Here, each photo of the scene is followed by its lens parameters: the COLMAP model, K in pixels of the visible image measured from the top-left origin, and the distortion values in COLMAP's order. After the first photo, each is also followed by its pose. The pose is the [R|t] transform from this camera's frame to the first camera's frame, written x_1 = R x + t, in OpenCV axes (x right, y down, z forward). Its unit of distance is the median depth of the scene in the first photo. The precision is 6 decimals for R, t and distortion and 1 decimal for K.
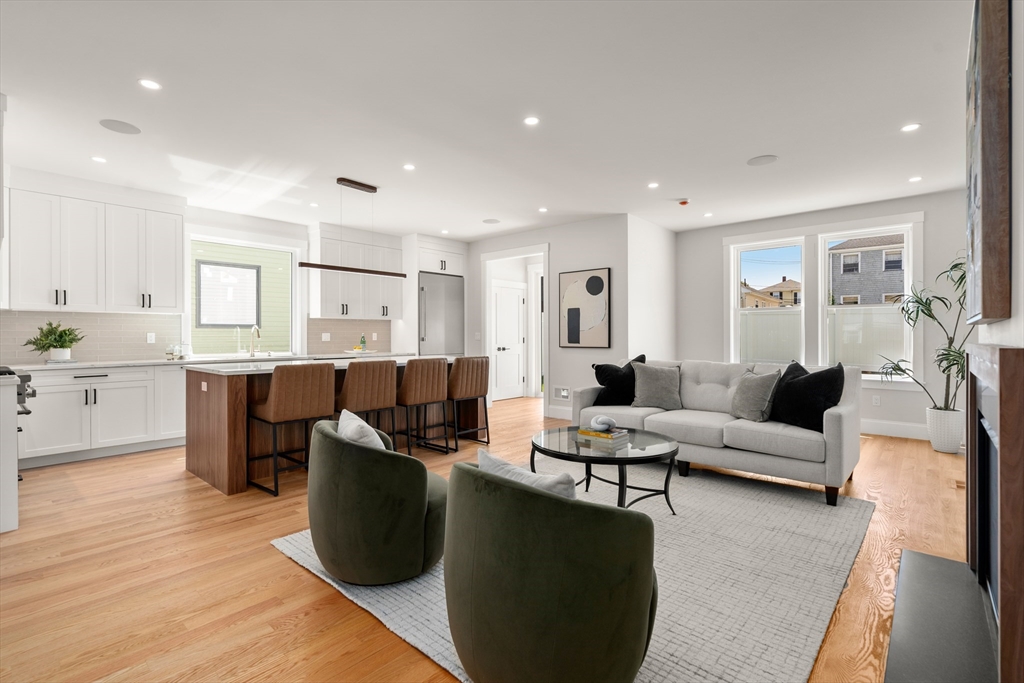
lens RADIAL K [[472.4, 0, 515.1], [0, 472.4, 336.3], [0, 0, 1]] dist [-0.000533, -0.000608]
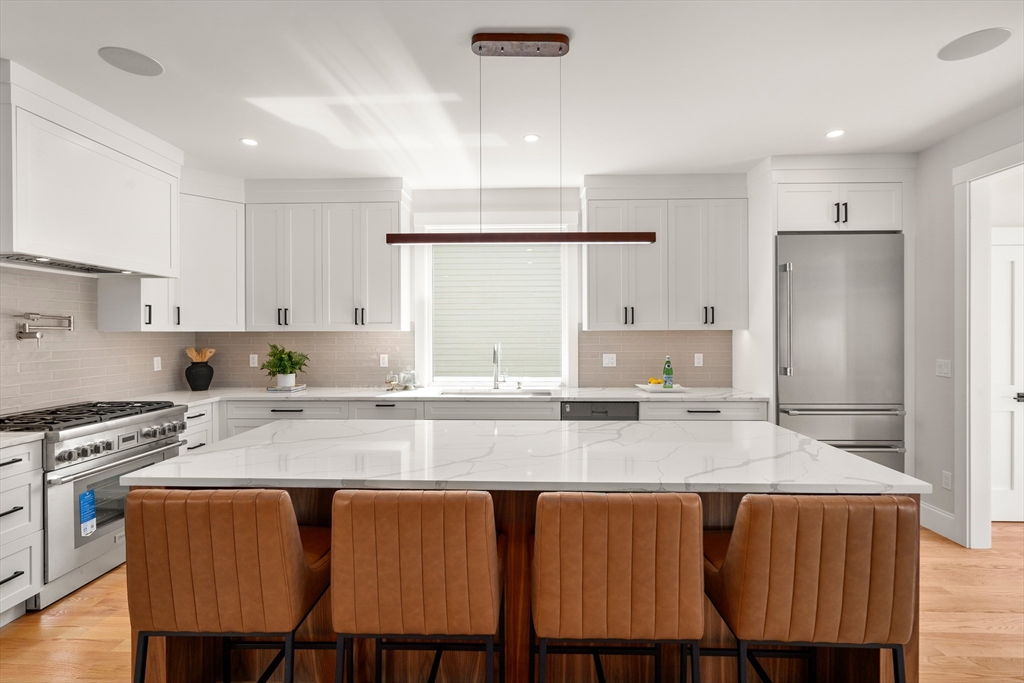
lens RADIAL K [[472.4, 0, 513.4], [0, 472.4, 336.8], [0, 0, 1]] dist [-0.000533, -0.000608]
pose [[0.638382, 0.010983, -0.769641, 0.001379], [-0.001701, 0.999916, 0.012858, -0.048512], [0.769718, -0.006899, 0.638347, 0.656362]]
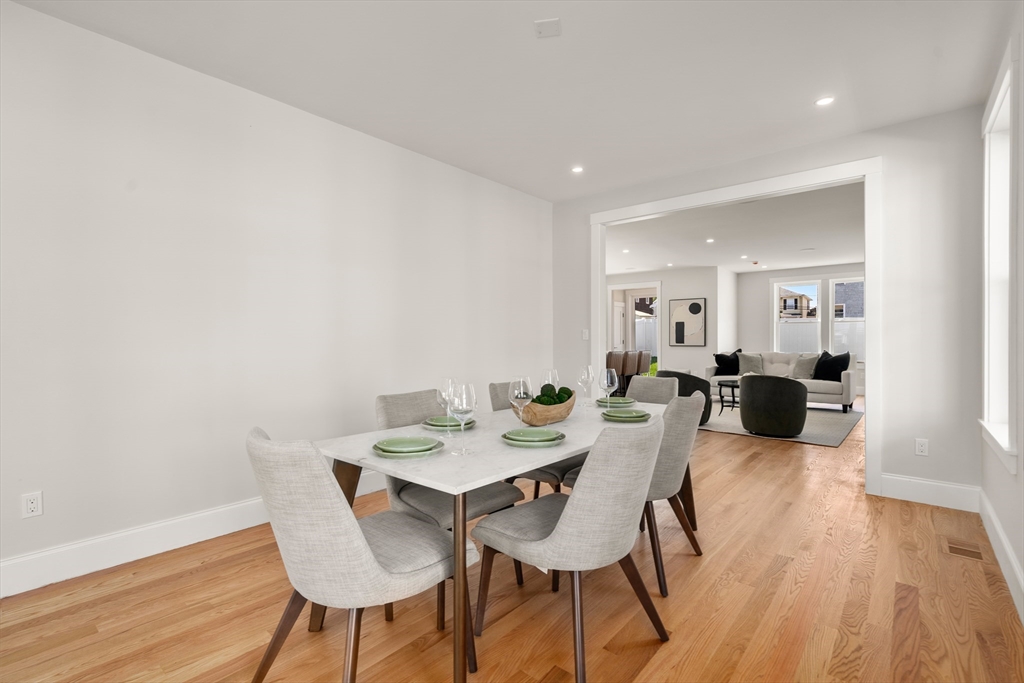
lens RADIAL K [[472.4, 0, 509.1], [0, 472.4, 343.5], [0, 0, 1]] dist [-0.000533, -0.000608]
pose [[0.999839, 0.000011, 0.017922, -0.524172], [-0.000151, 0.999969, 0.007843, 0.002615], [-0.017921, -0.007845, 0.999809, -0.659564]]
